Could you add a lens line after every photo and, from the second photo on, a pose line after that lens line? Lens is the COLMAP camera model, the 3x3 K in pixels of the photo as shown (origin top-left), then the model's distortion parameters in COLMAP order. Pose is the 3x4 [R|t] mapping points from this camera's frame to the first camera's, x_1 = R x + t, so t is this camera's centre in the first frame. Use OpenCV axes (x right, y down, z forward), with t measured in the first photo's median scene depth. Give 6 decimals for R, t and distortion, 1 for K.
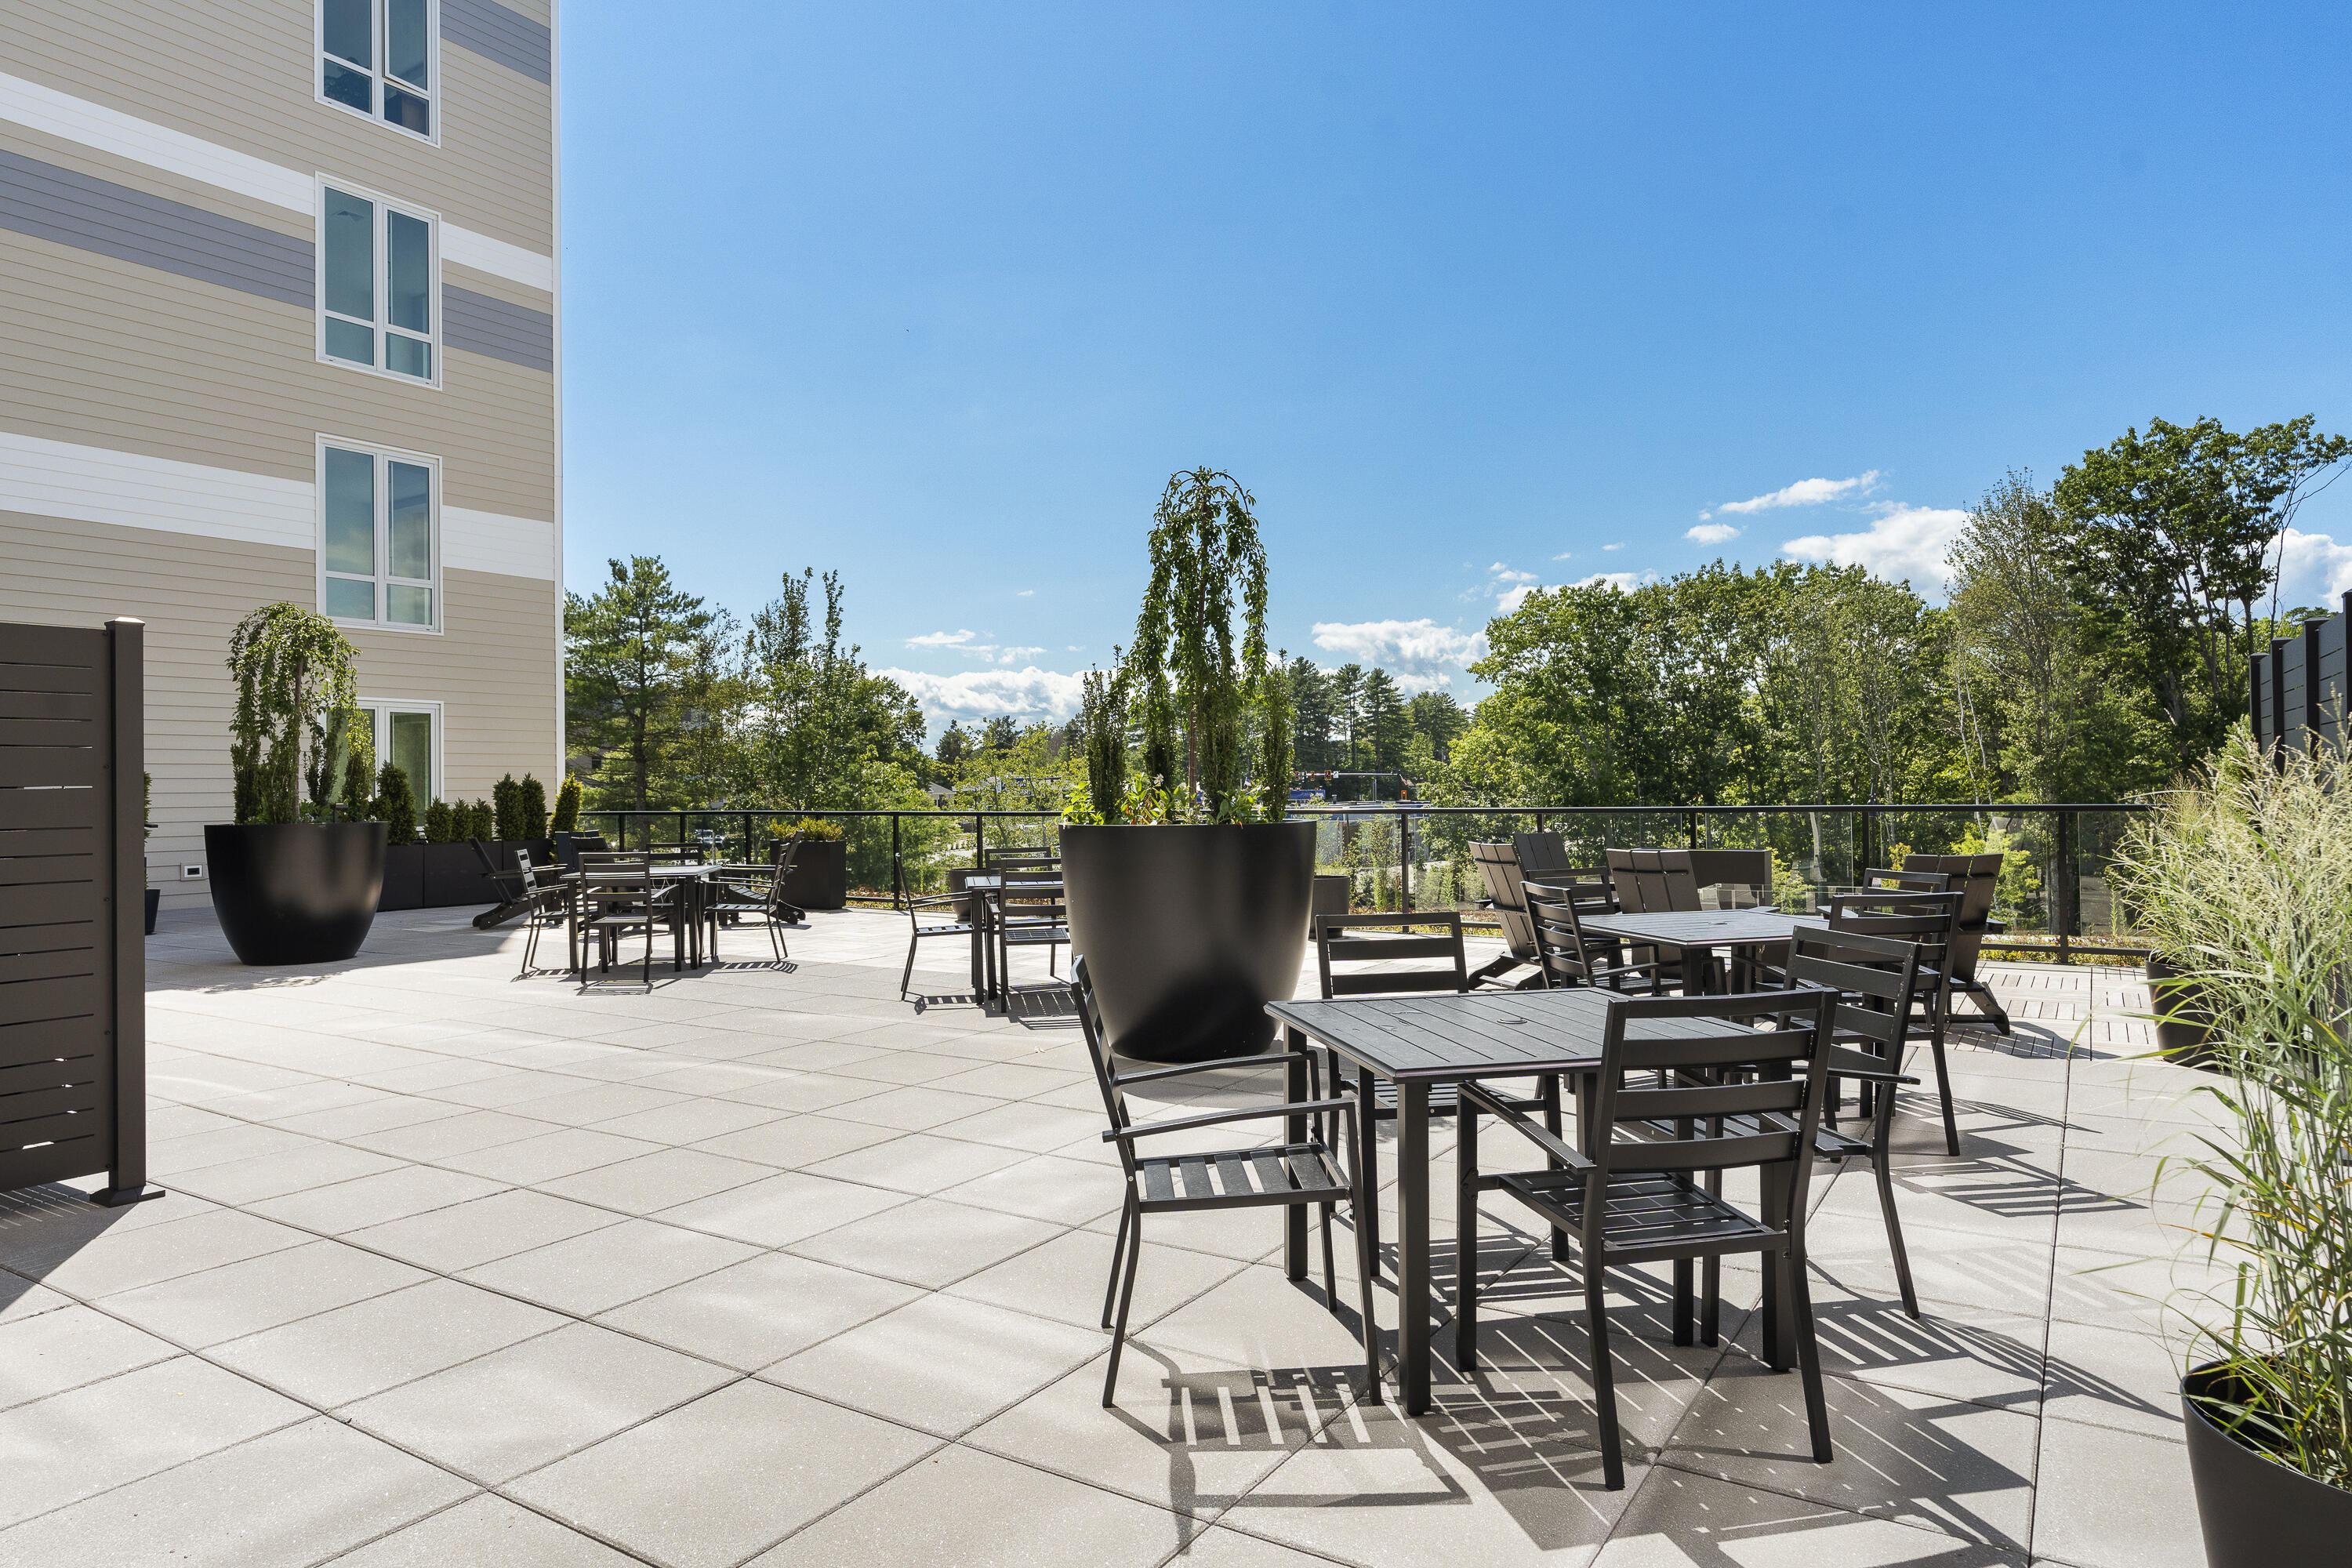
lens RADIAL K [[1411.0, 0, 1173.7], [0, 1411.0, 741.2], [0, 0, 1]] dist [0.029160, -0.038879]
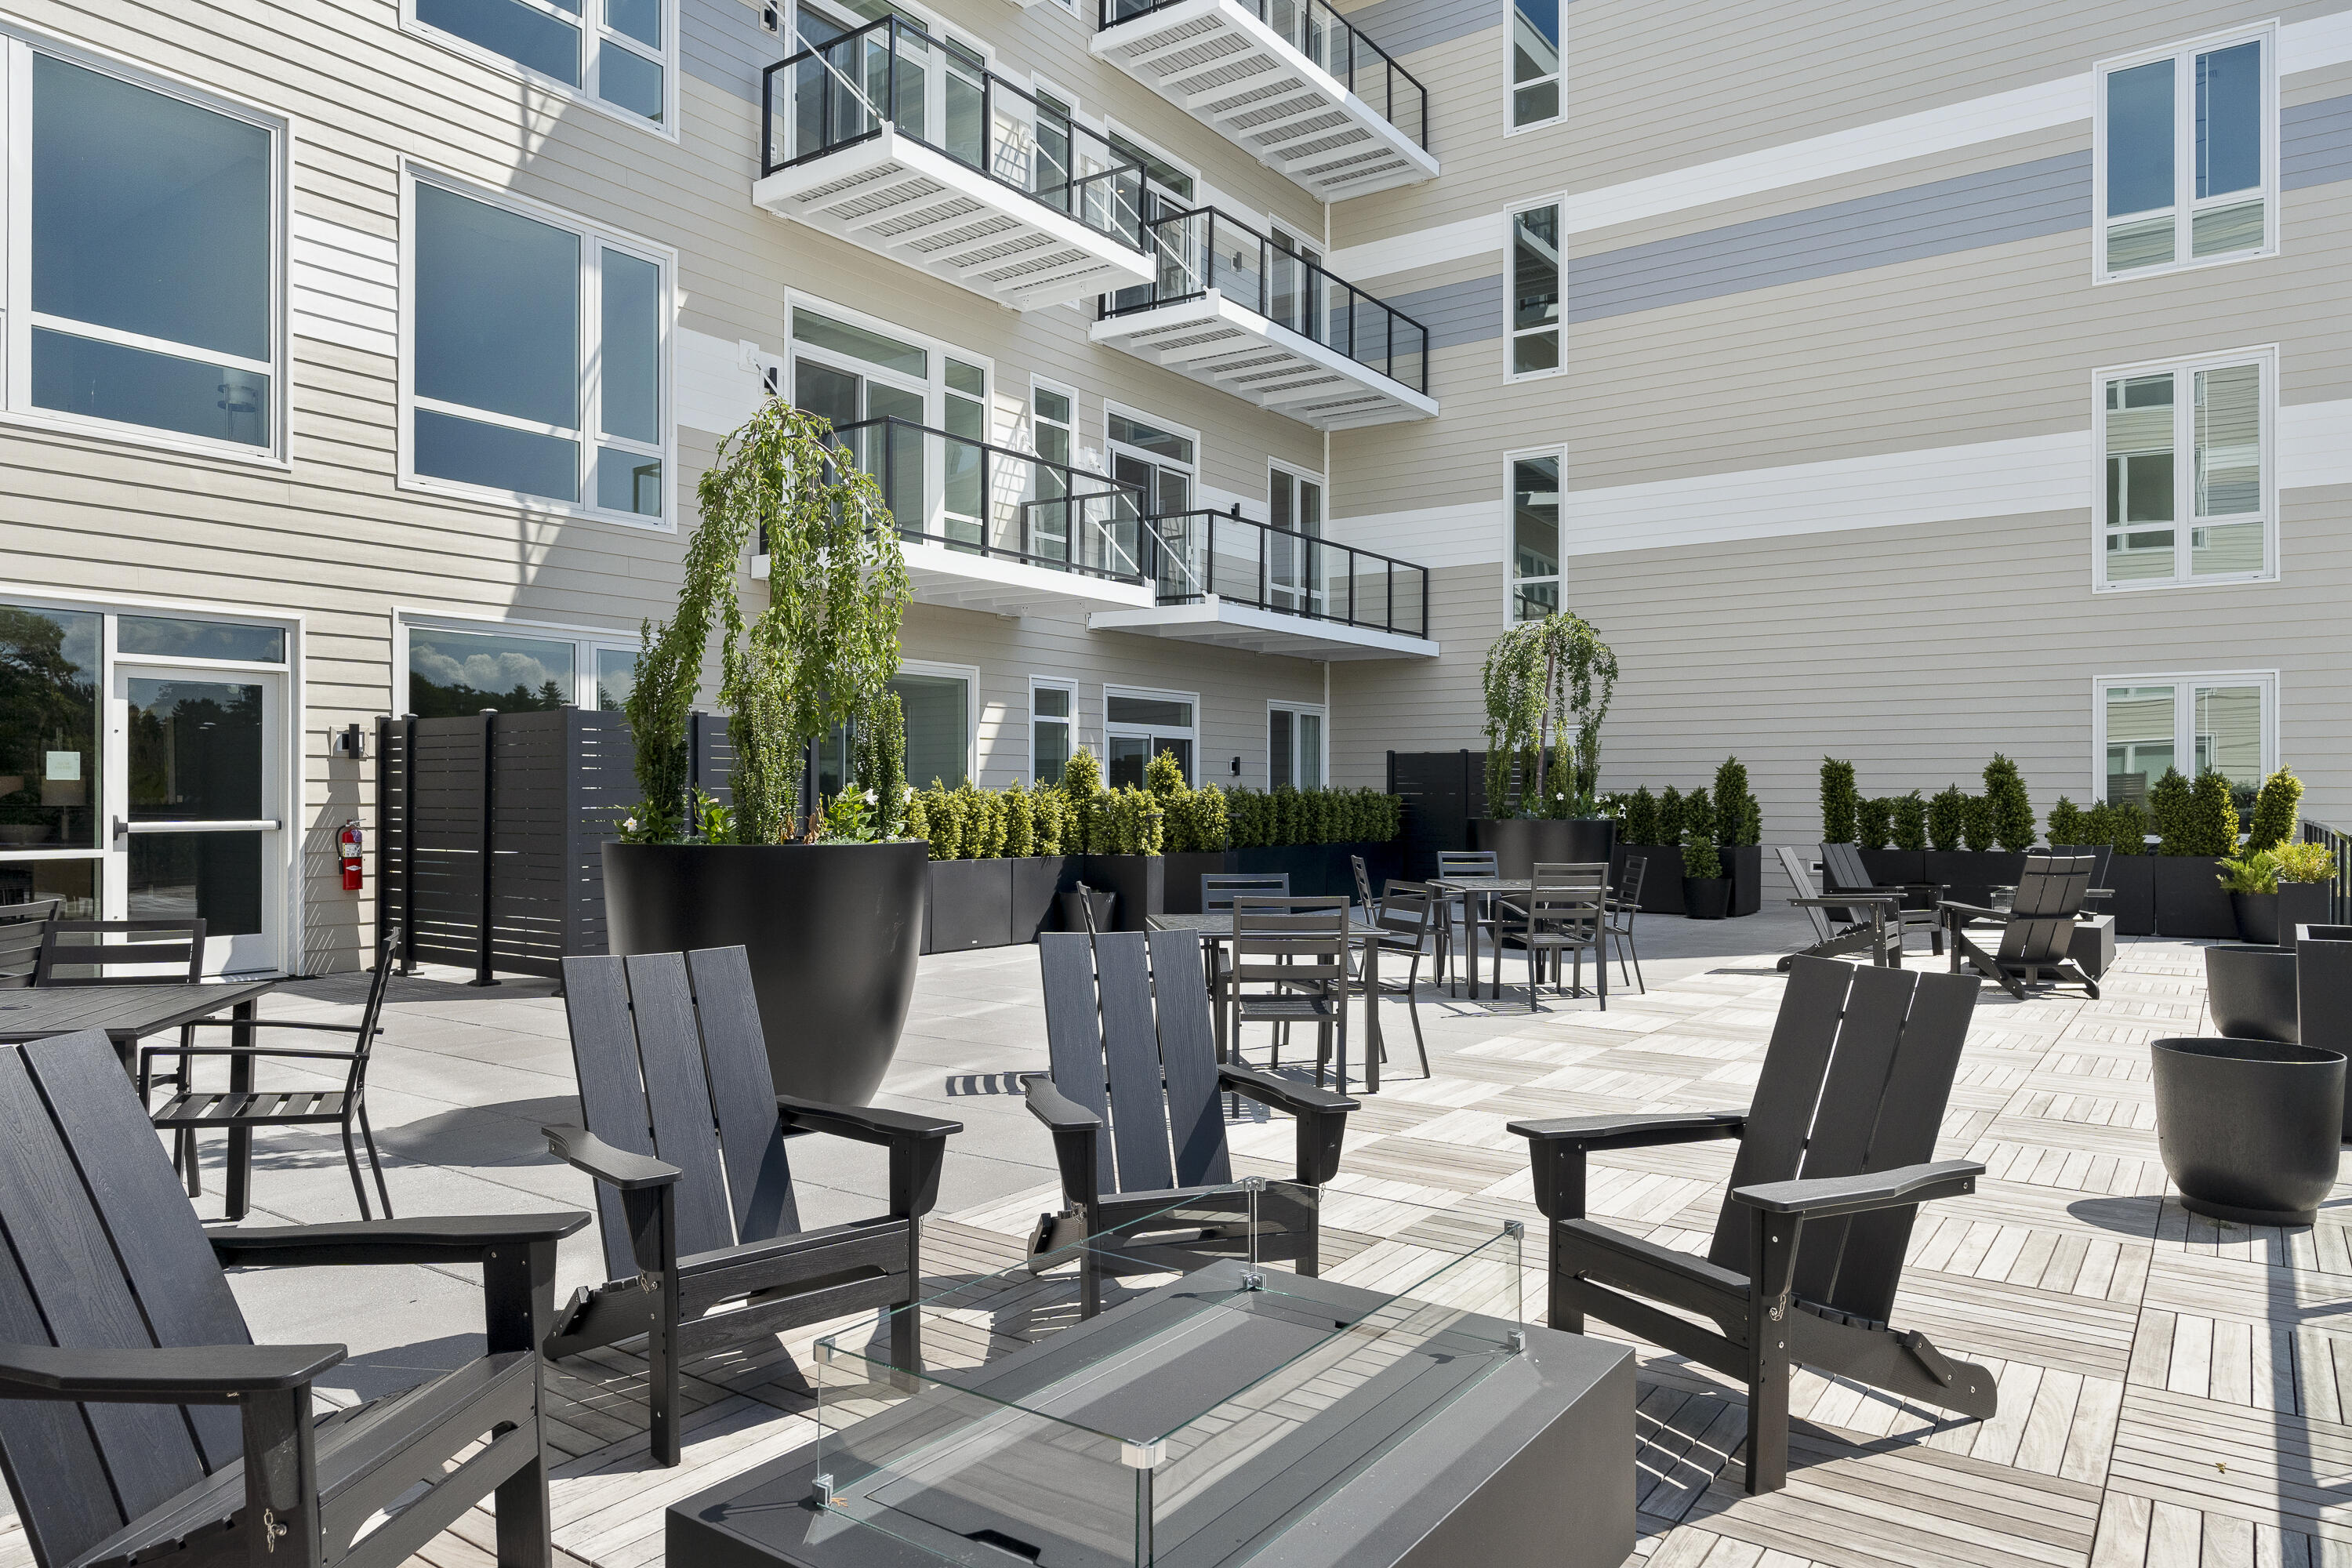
lens RADIAL K [[1490.6, 0, 1176.0], [0, 1490.6, 784.0], [0, 0, 1]] dist [-0.003680, -0.000210]
pose [[-0.038662, 0.004830, -0.999241, 0.311534], [0.028256, 0.999594, 0.003739, 0.014402], [0.998853, -0.028090, -0.038783, 0.457776]]
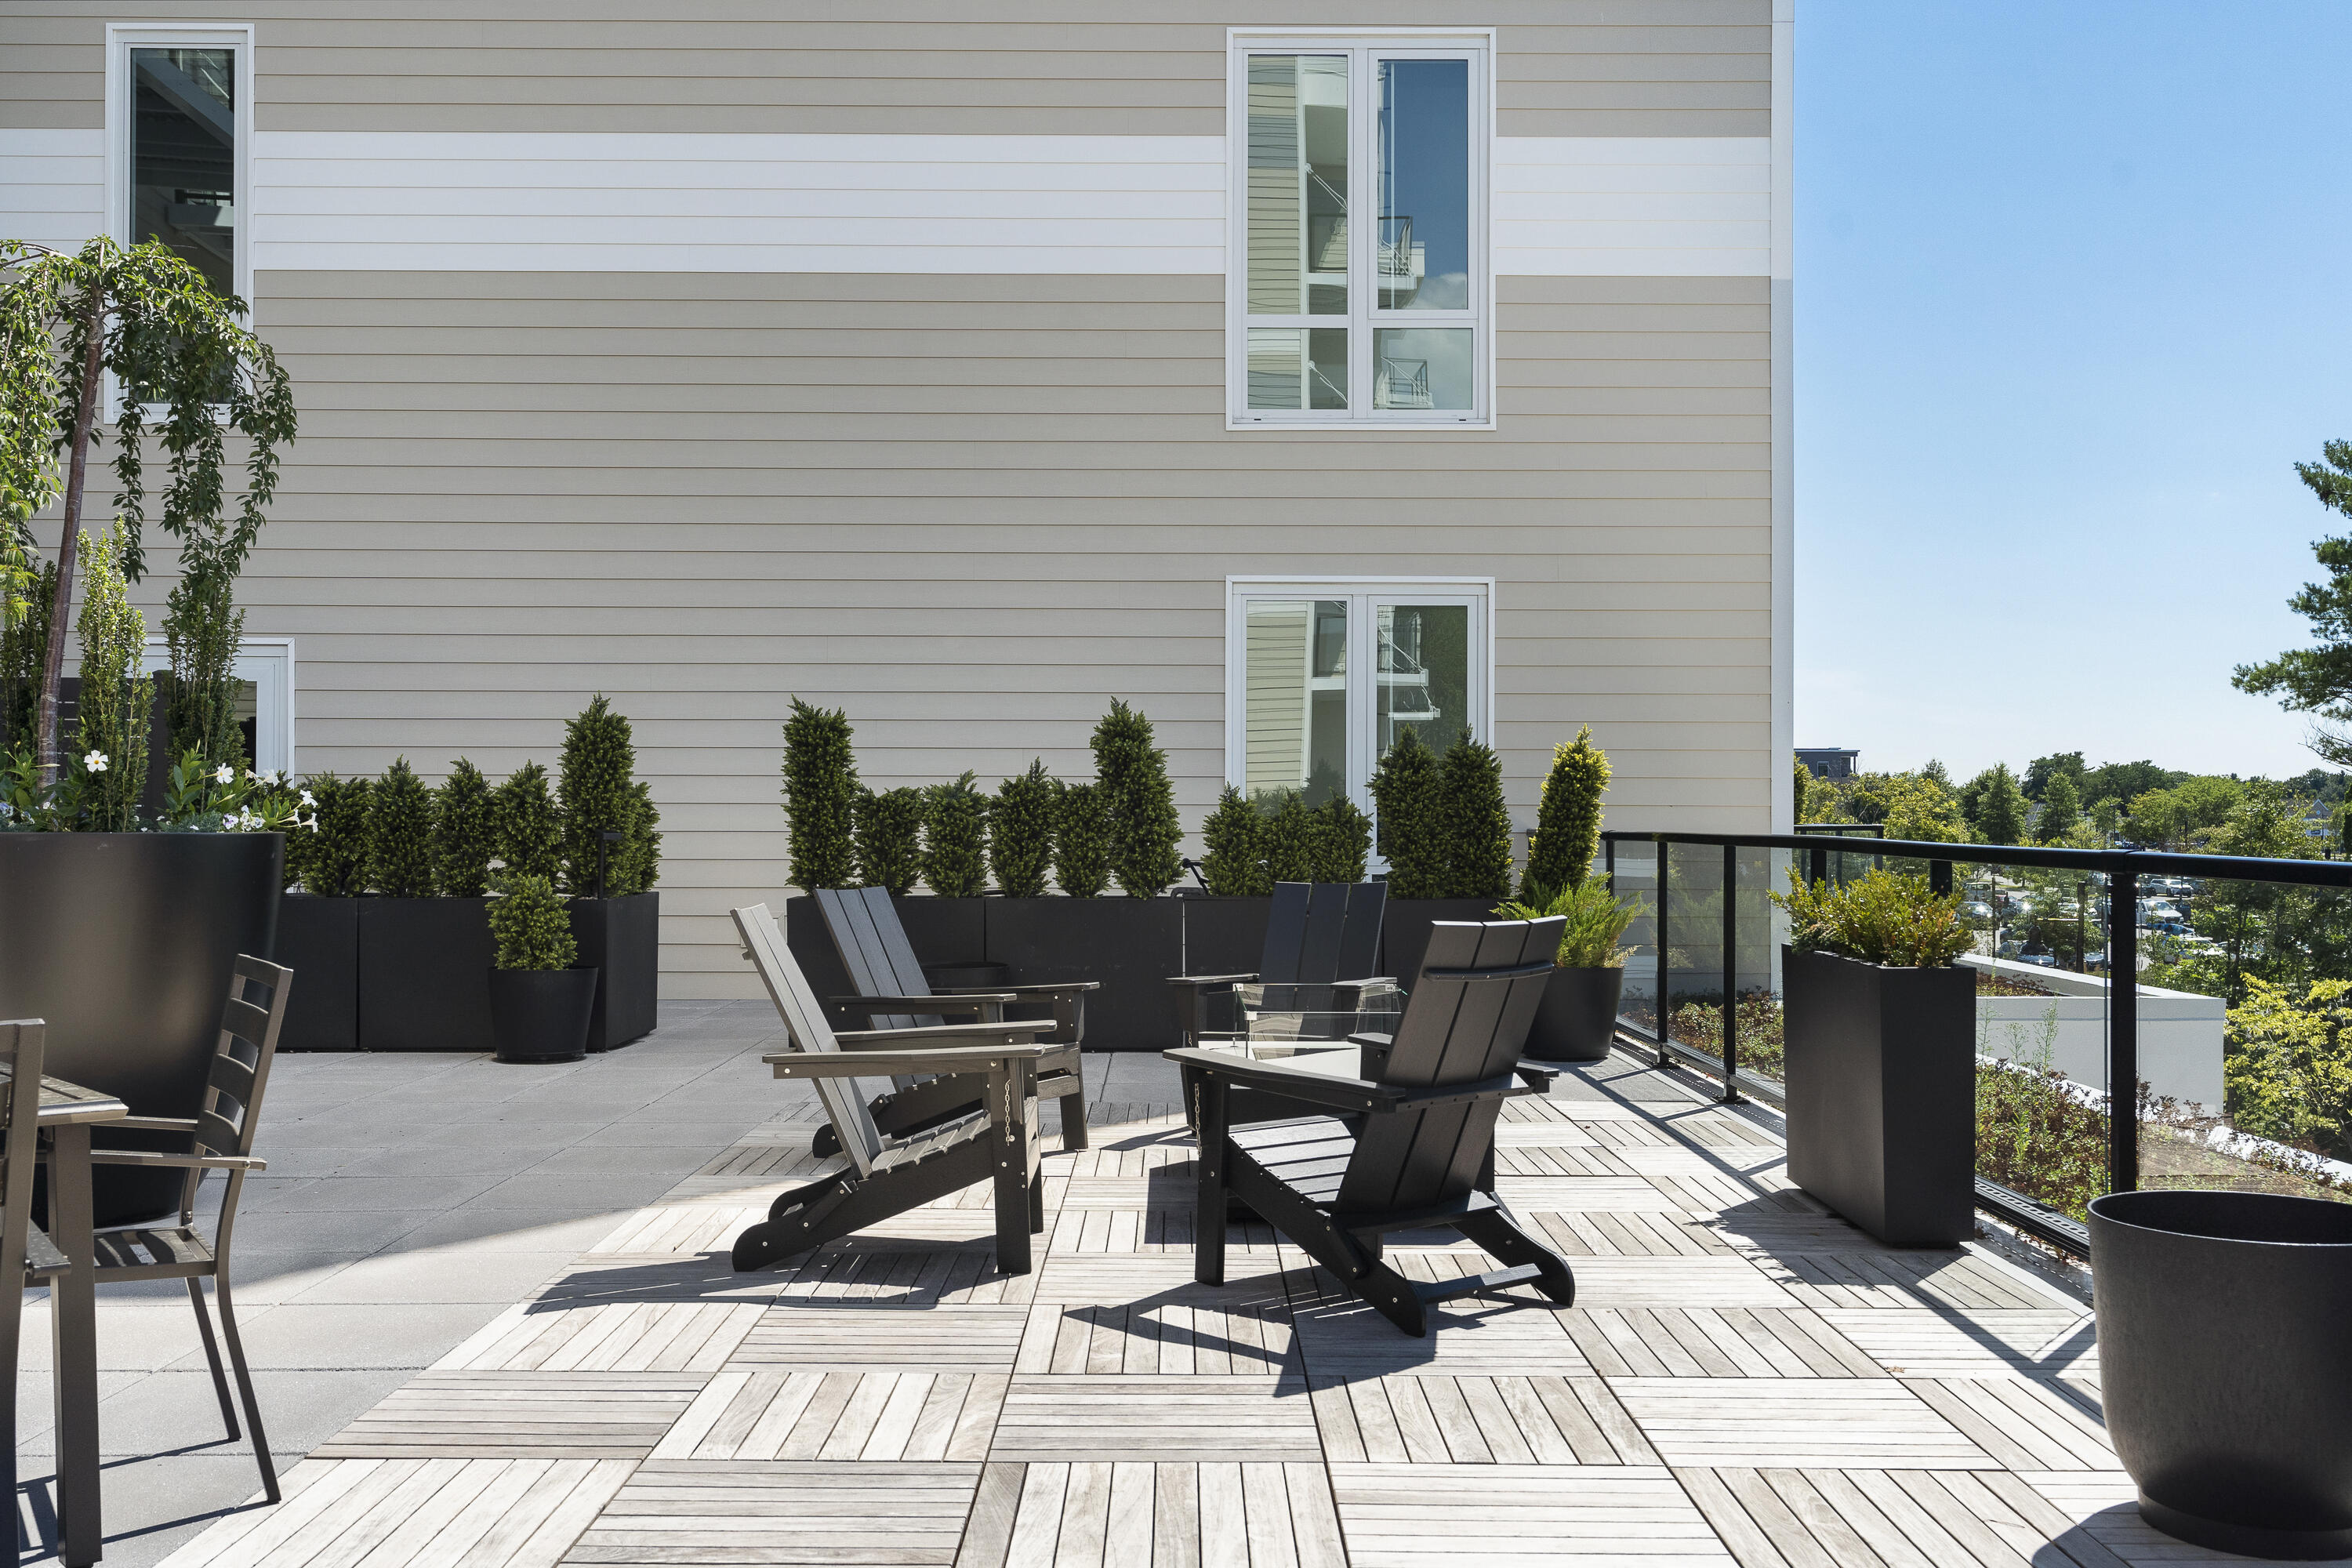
lens RADIAL K [[2259.4, 0, 1174.5], [0, 2259.4, 813.8], [0, 0, 1]] dist [0.013117, 0.001839]
pose [[0.539281, 0.014030, -0.842009, 0.035235], [0.015375, 0.999531, 0.026502, 0.027233], [0.841986, -0.027238, 0.538812, 0.547275]]
